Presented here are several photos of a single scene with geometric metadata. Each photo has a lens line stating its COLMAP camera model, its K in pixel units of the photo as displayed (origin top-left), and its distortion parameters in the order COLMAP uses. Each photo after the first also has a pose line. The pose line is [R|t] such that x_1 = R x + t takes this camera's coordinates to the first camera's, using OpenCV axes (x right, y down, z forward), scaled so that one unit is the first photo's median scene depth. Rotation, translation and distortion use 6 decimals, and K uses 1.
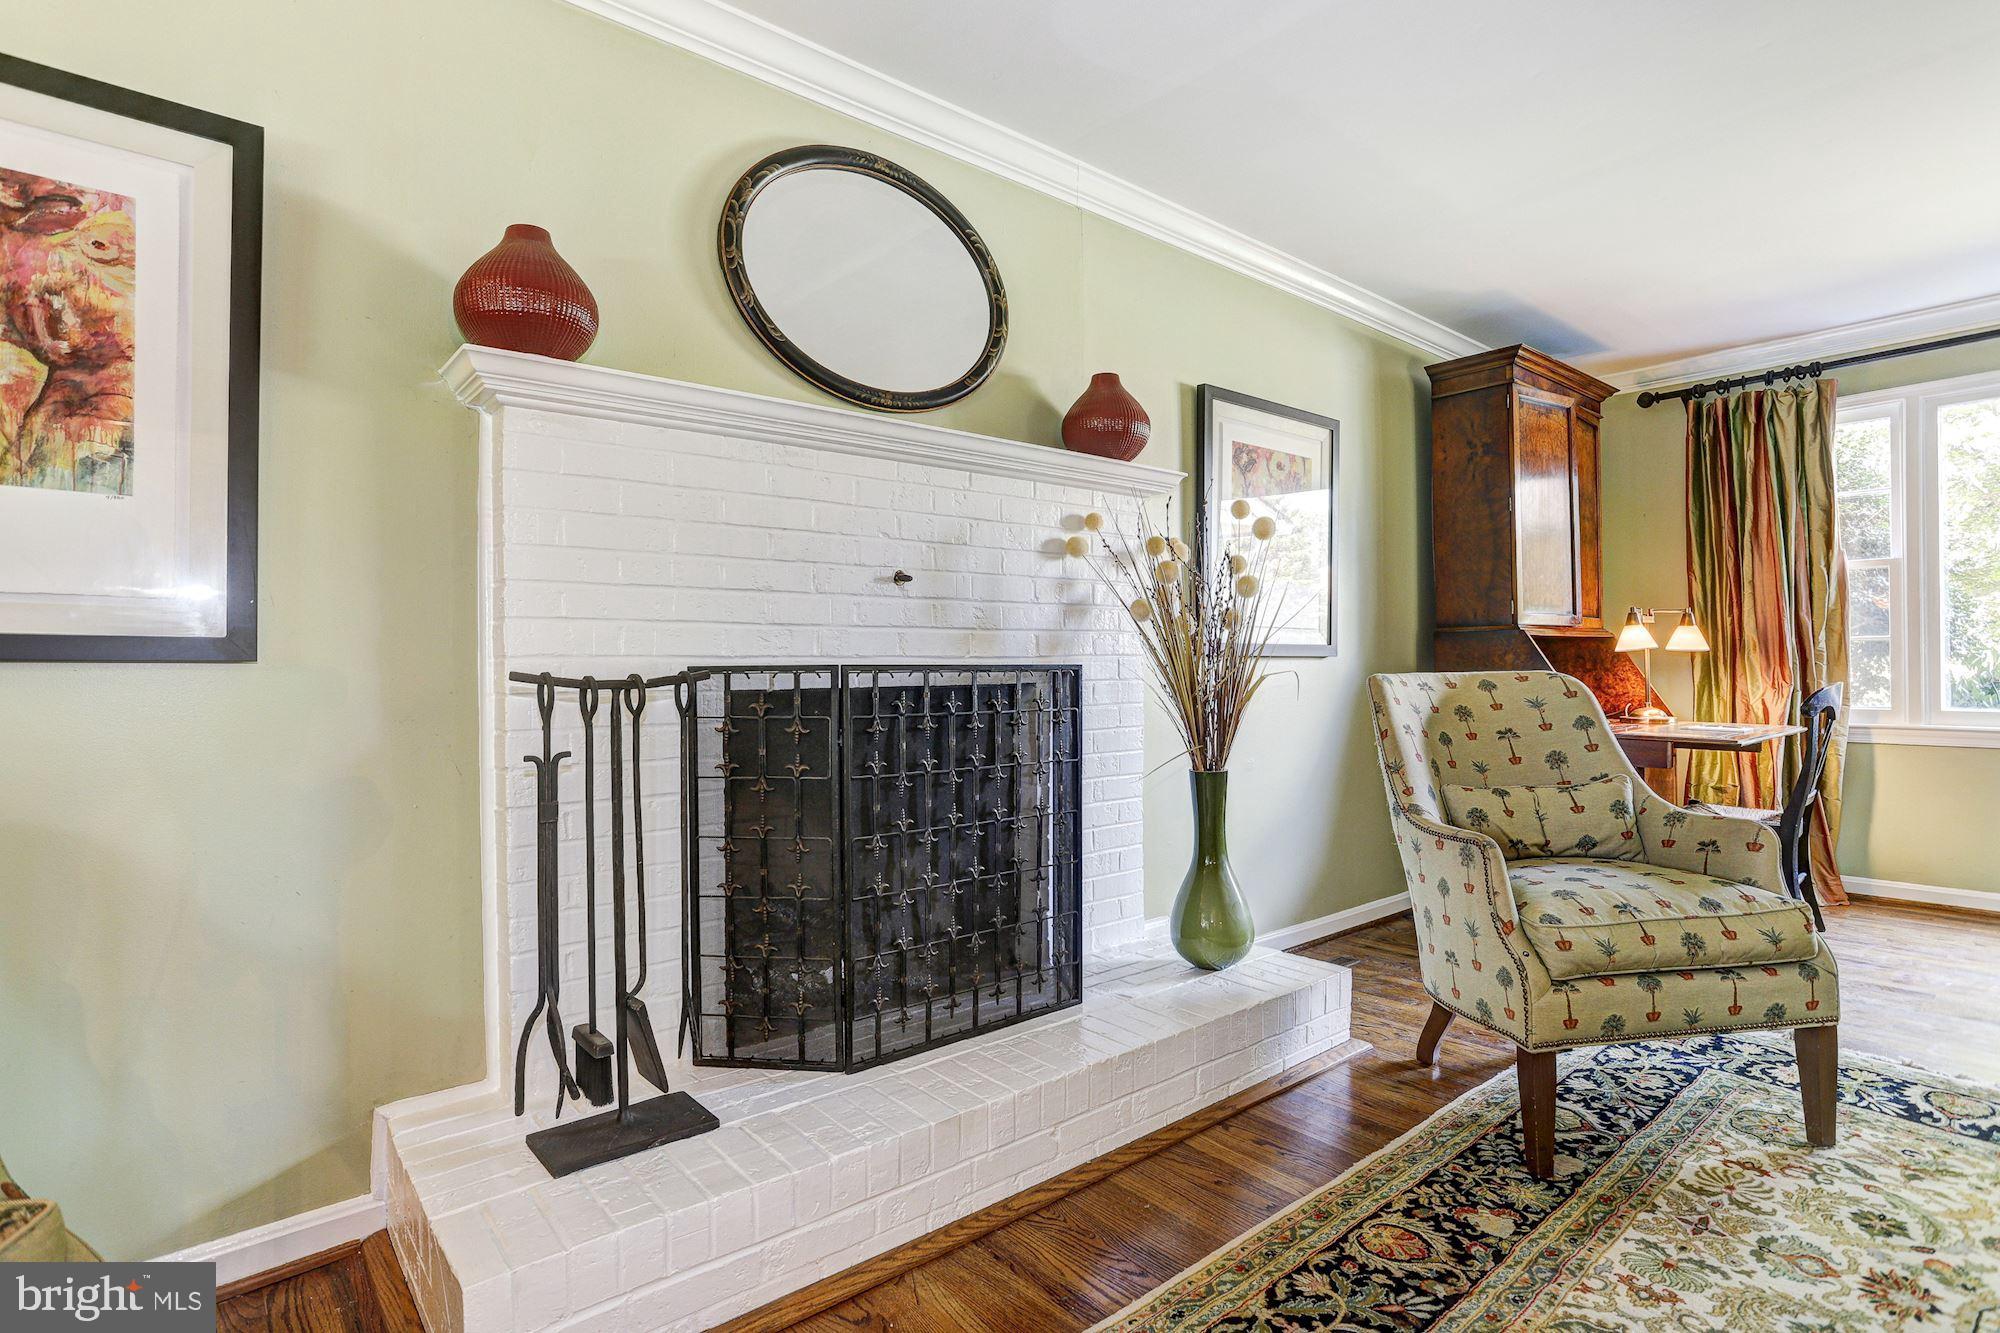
lens RADIAL K [[999.6, 0, 1034.3], [0, 999.6, 665.7], [0, 0, 1]] dist [-0.054900, 0.029436]
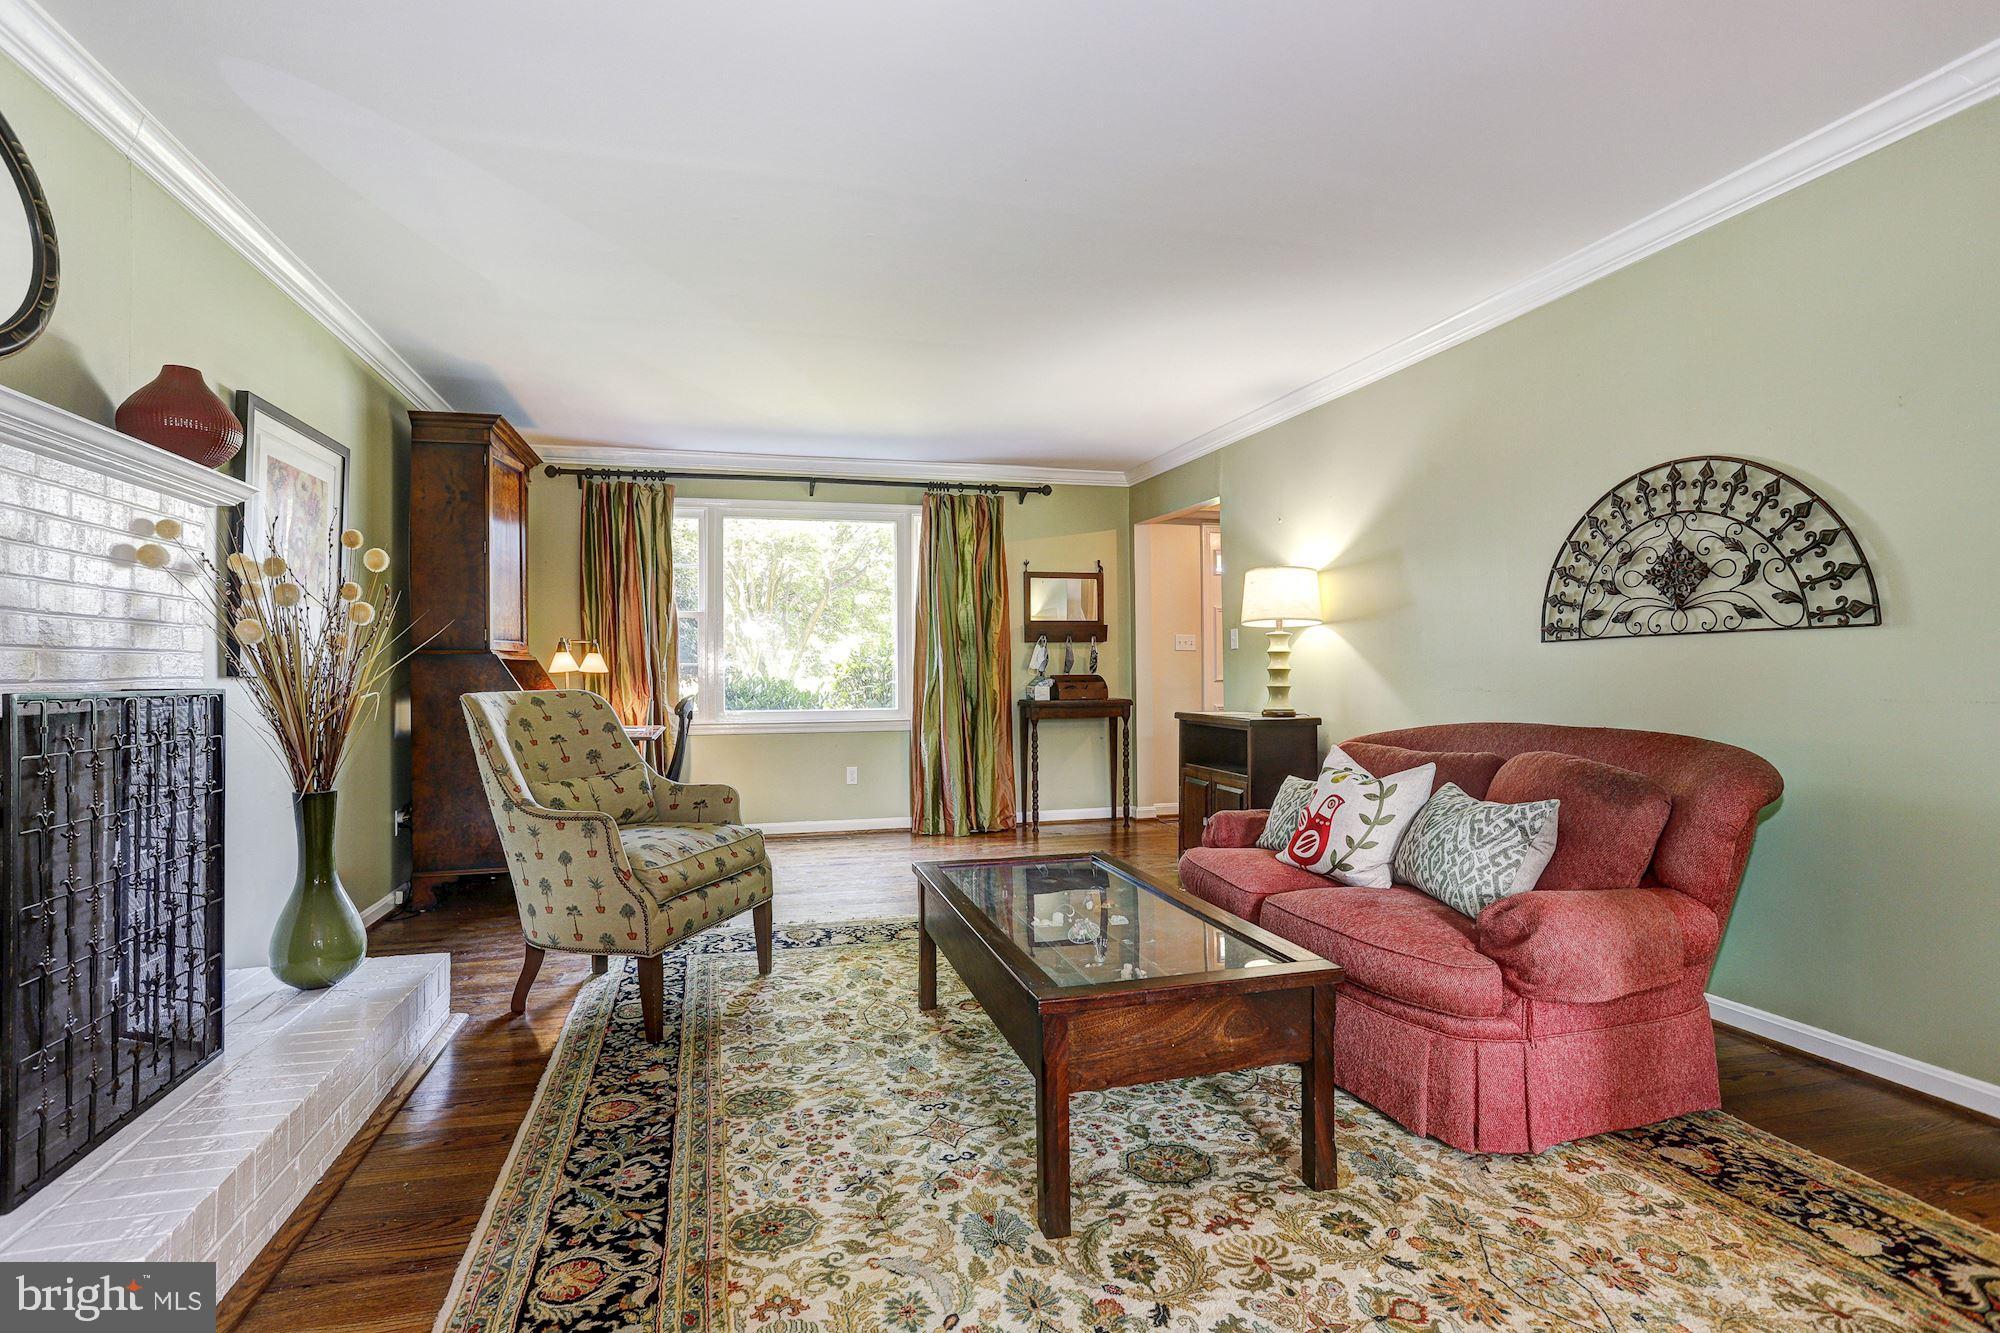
lens RADIAL K [[974.5, 0, 991.0], [0, 974.5, 662.5], [0, 0, 1]] dist [-0.058979, 0.036596]
pose [[0.405483, 0.012255, 0.914020, -0.490893], [0.002328, 0.999893, -0.014439, -0.012711], [-0.914100, 0.007982, 0.405411, -0.023352]]
